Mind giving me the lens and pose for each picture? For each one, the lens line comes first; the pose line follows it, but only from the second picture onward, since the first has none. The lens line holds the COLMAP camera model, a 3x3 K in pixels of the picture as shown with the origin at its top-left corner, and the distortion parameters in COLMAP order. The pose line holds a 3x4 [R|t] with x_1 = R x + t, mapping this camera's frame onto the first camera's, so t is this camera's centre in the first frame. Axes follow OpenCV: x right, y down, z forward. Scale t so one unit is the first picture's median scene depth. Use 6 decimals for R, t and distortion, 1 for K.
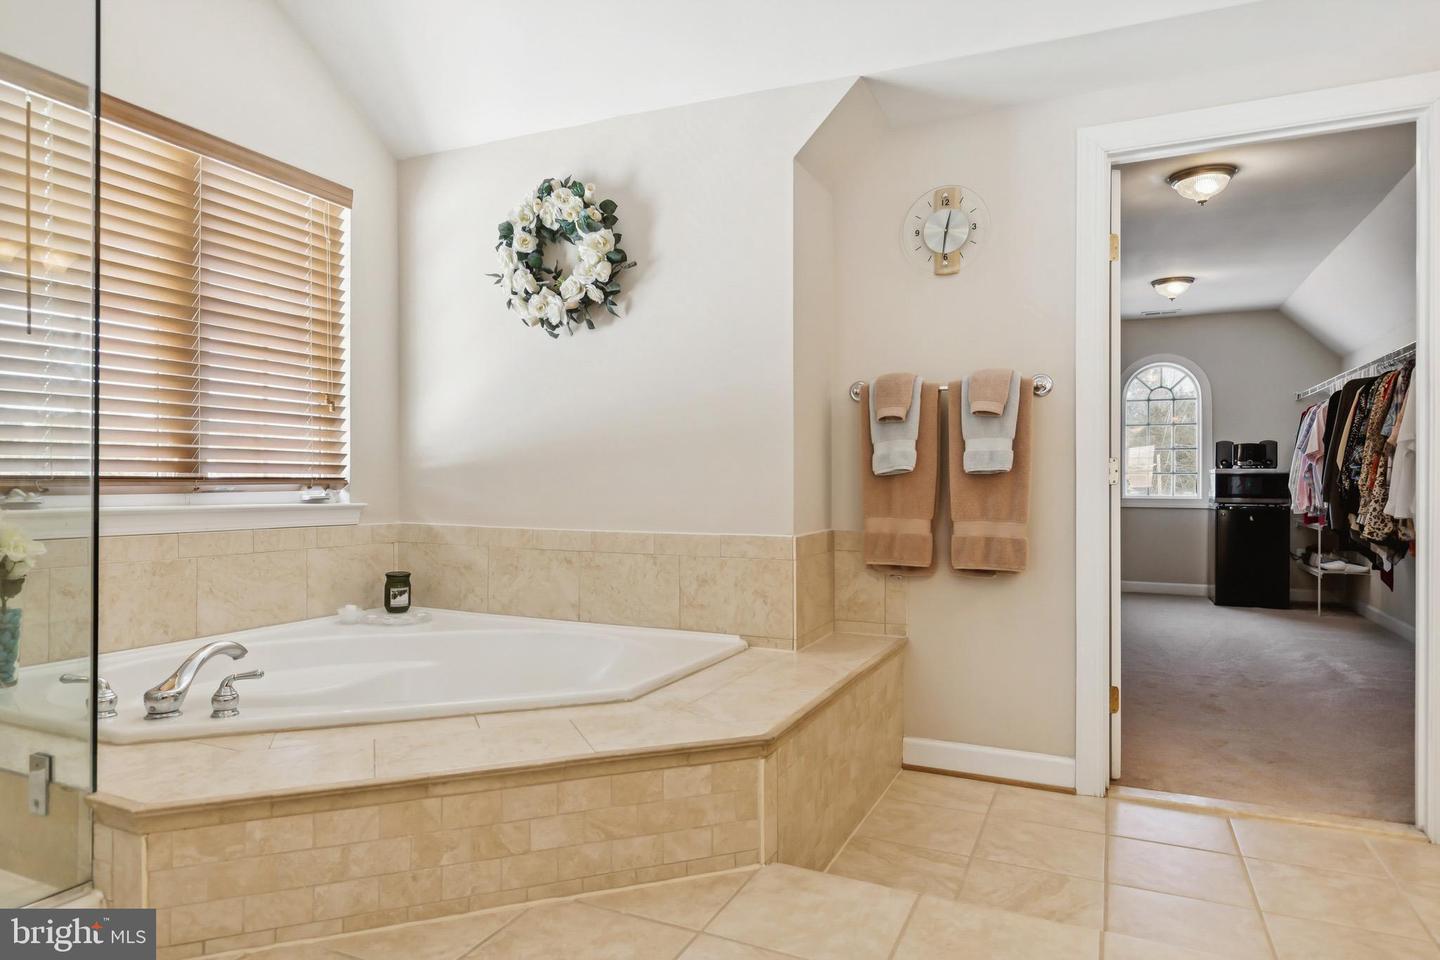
lens RADIAL K [[864.6, 0, 712.6], [0, 864.6, 473.2], [0, 0, 1]] dist [-0.007010, 0.000670]
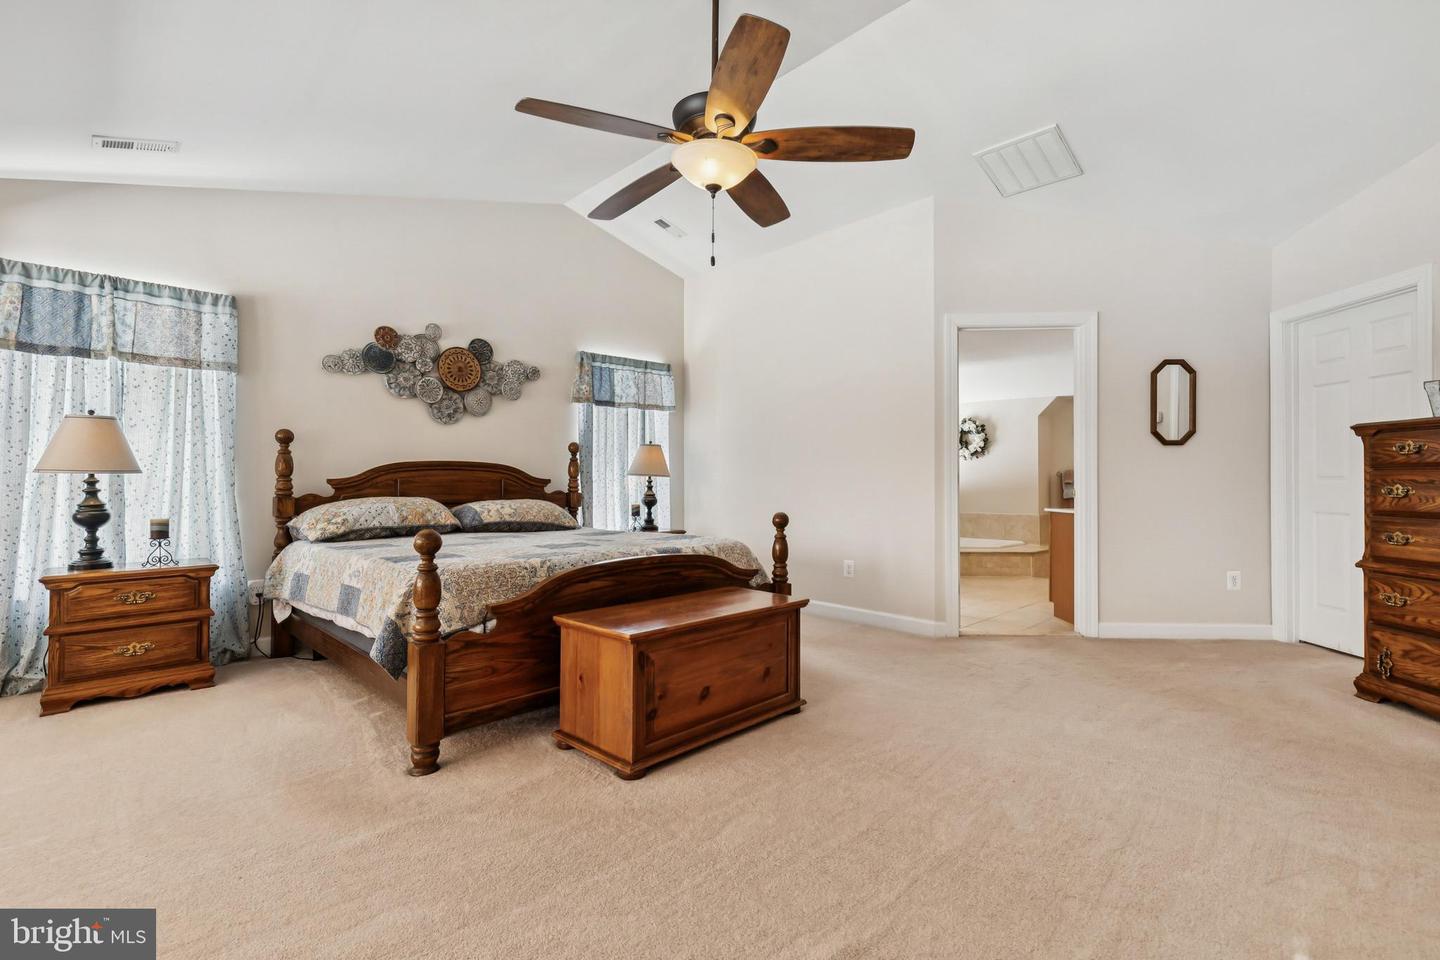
lens RADIAL K [[653.2, 0, 708.3], [0, 653.2, 474.5], [0, 0, 1]] dist [0.001738, 0.000039]
pose [[0.931696, -0.003272, -0.363225, -0.206543], [-0.000043, 0.999958, -0.009120, -0.075092], [0.363239, 0.008513, 0.931657, -2.116820]]
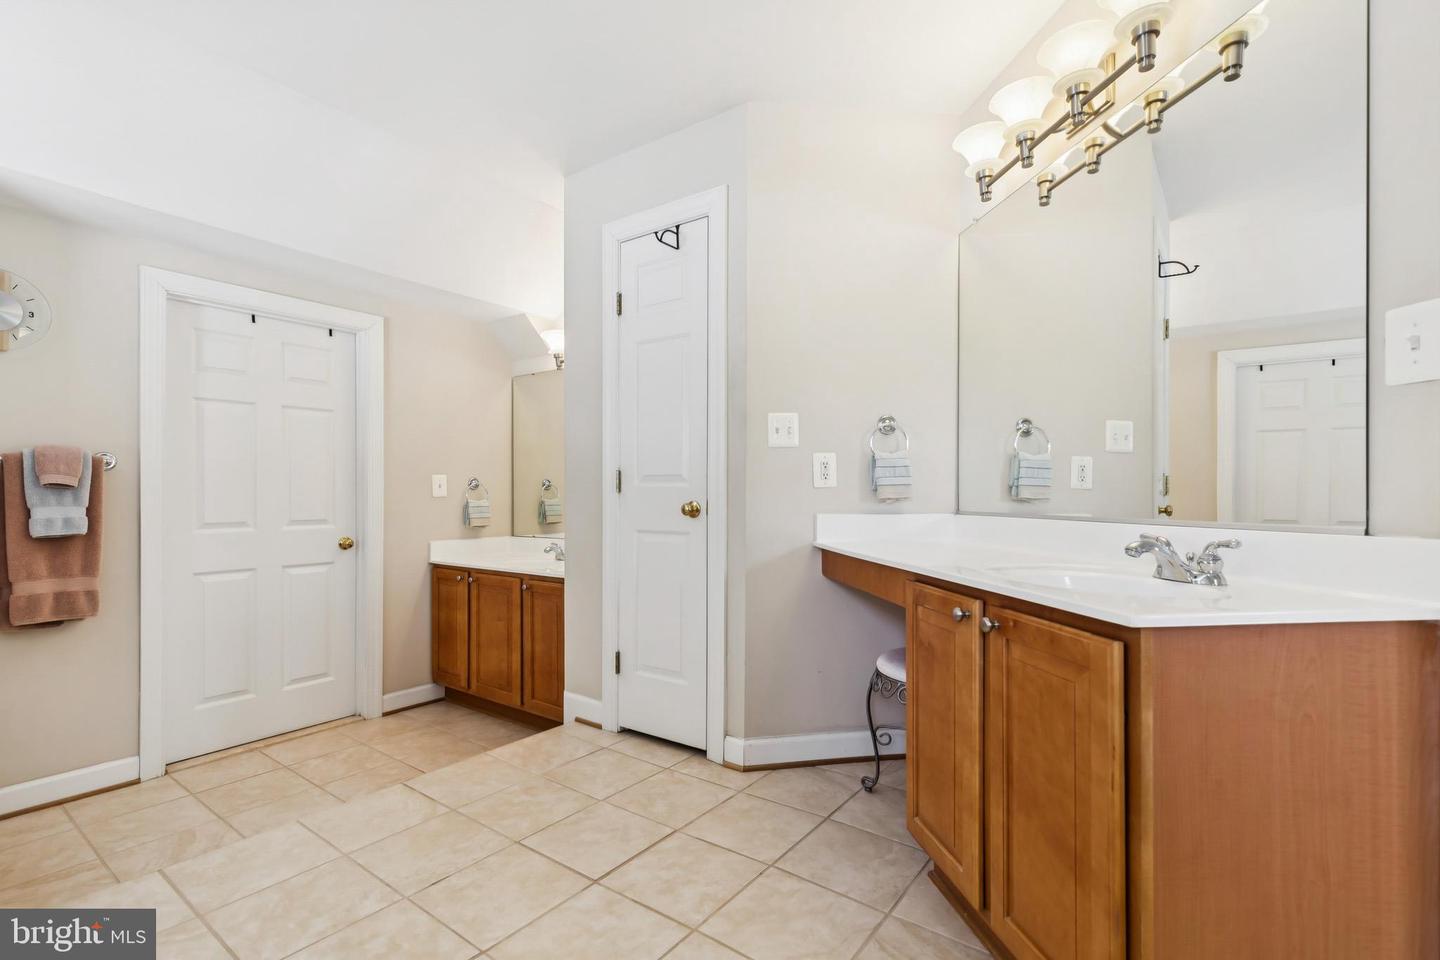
lens RADIAL K [[653.2, 0, 725.4], [0, 653.2, 481.9], [0, 0, 1]] dist [0.001738, 0.000039]
pose [[0.194333, 0.010806, 0.980876, -0.368642], [-0.008286, 0.999922, -0.009374, -0.073364], [-0.980901, -0.006306, 0.194408, -0.042564]]
